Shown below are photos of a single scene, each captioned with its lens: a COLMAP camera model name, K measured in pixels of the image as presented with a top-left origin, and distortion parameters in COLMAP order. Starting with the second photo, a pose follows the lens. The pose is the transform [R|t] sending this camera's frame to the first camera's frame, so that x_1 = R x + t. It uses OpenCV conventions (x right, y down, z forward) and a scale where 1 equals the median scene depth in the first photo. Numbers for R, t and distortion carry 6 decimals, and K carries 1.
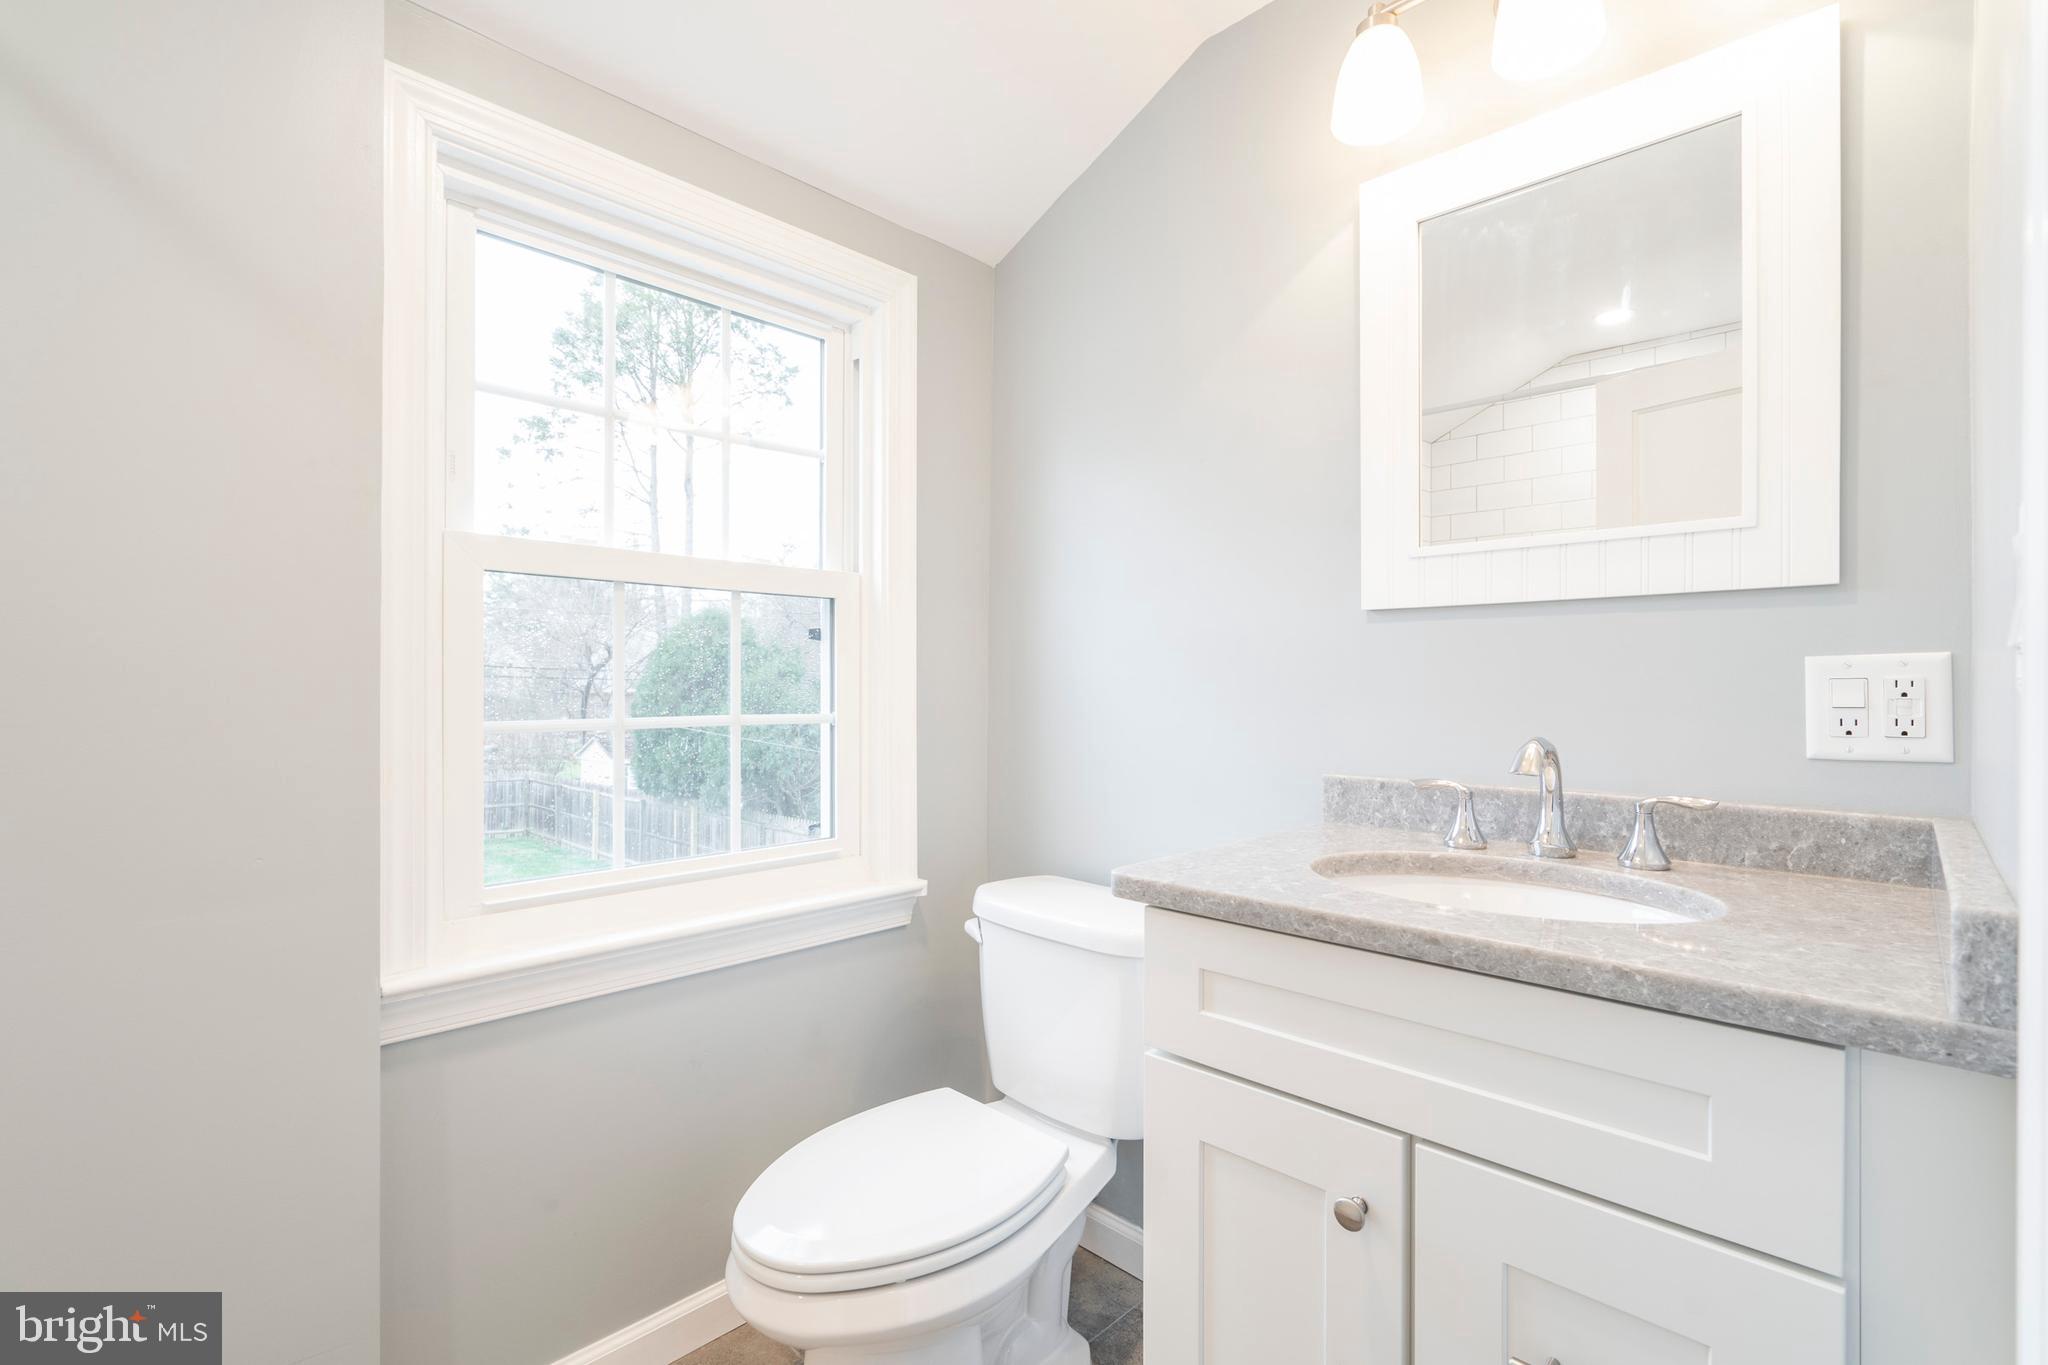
lens RADIAL K [[931.4, 0, 1002.4], [0, 931.4, 701.3], [0, 0, 1]] dist [0.002106, -0.001383]
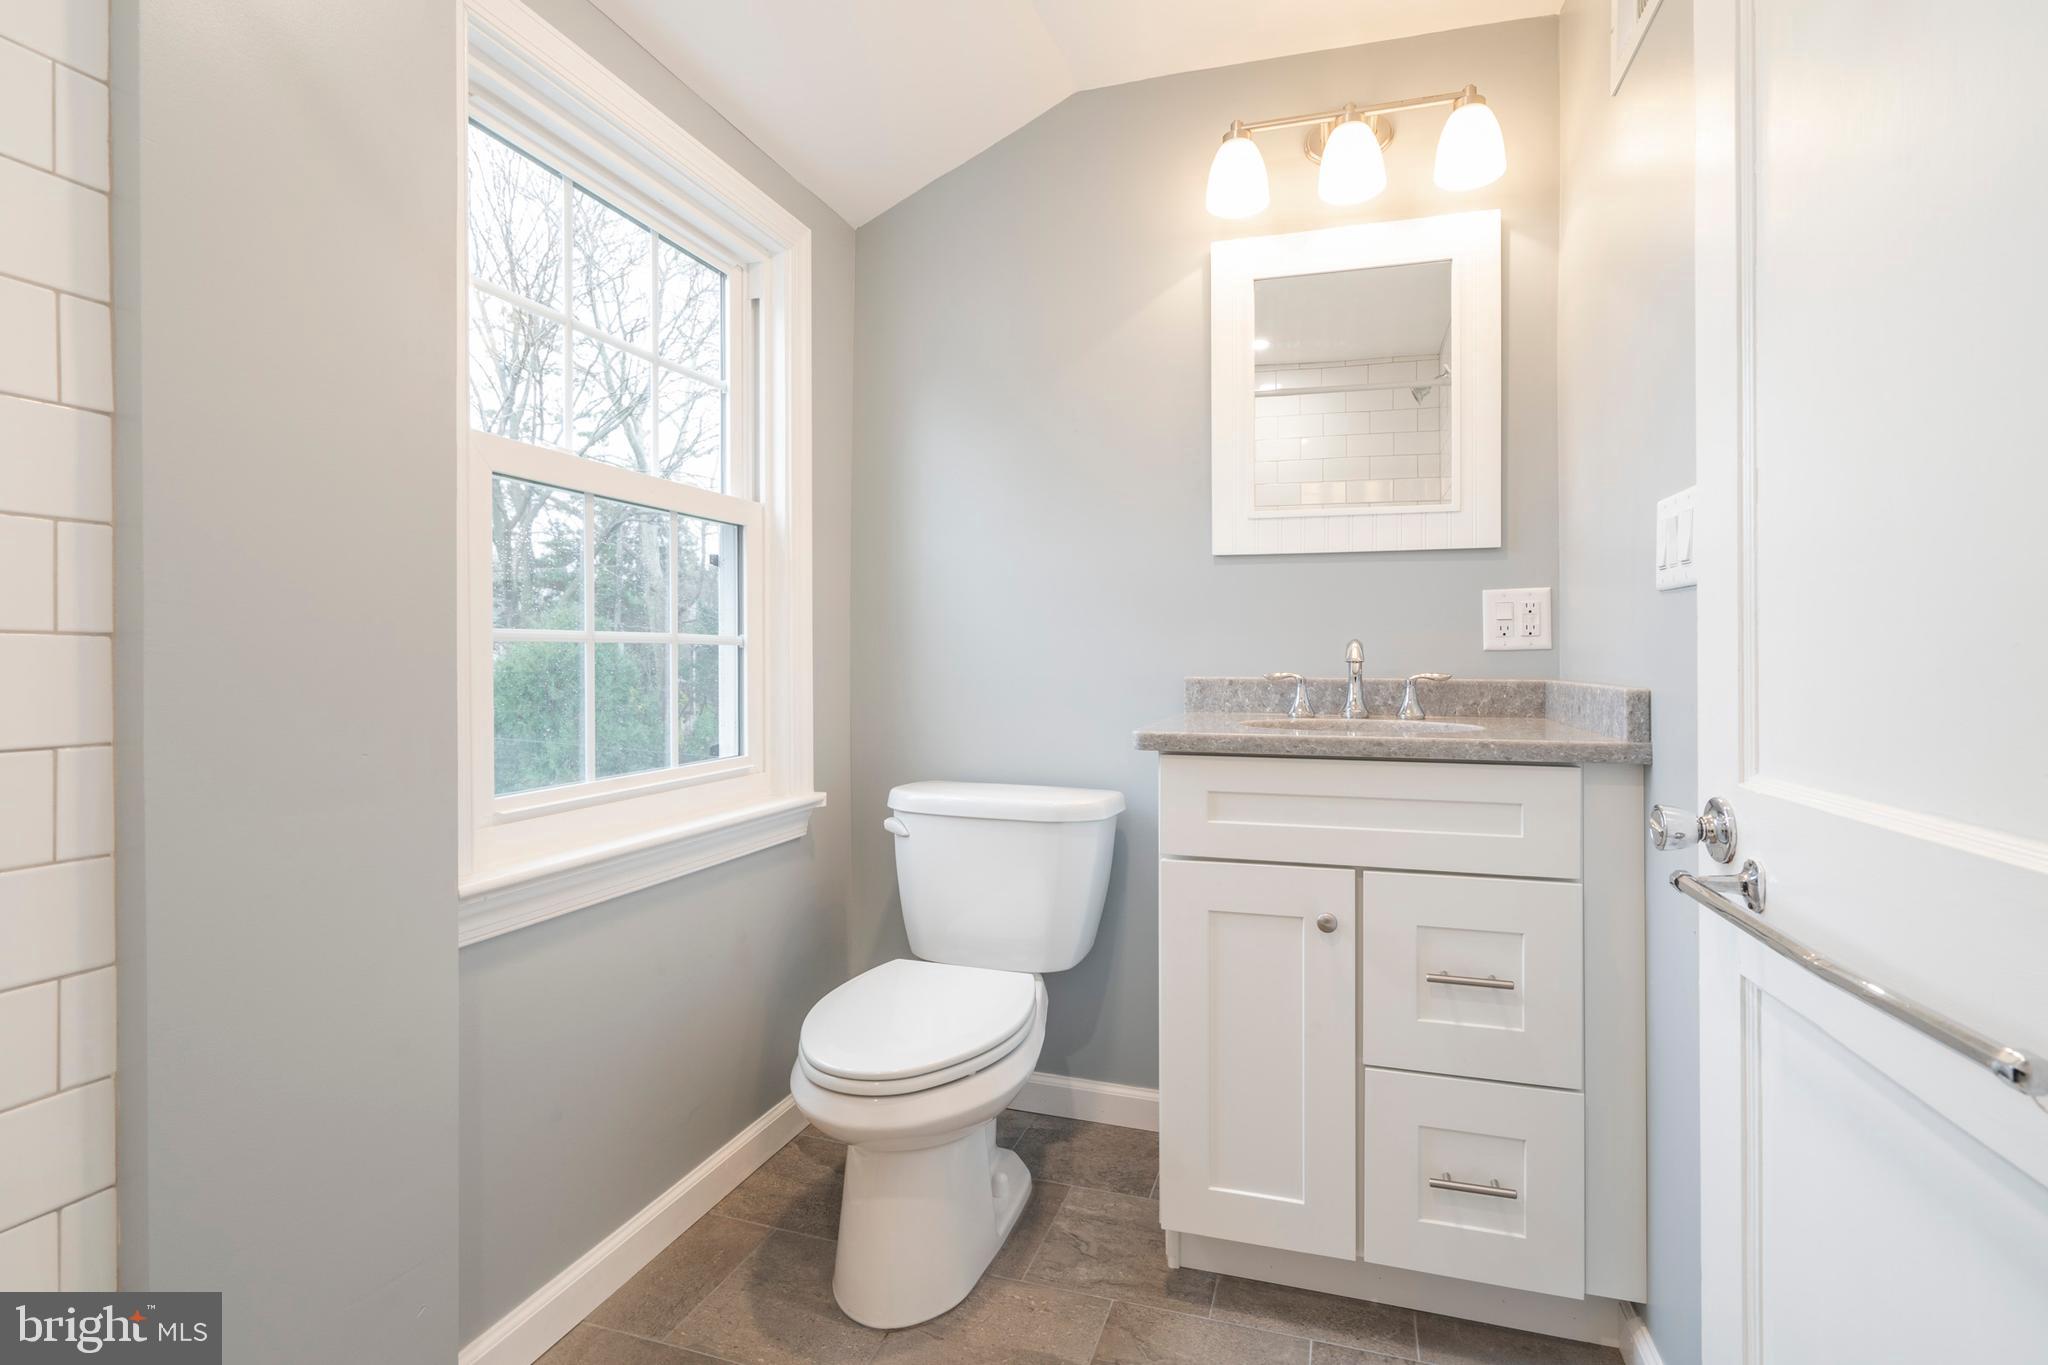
lens RADIAL K [[1012.8, 0, 1011.8], [0, 1012.8, 676.1], [0, 0, 1]] dist [-0.011324, 0.000380]
pose [[0.893179, -0.008449, 0.449622, -0.650875], [0.006773, 0.999963, 0.005336, 0.083133], [-0.449651, -0.001720, 0.893203, -0.224666]]
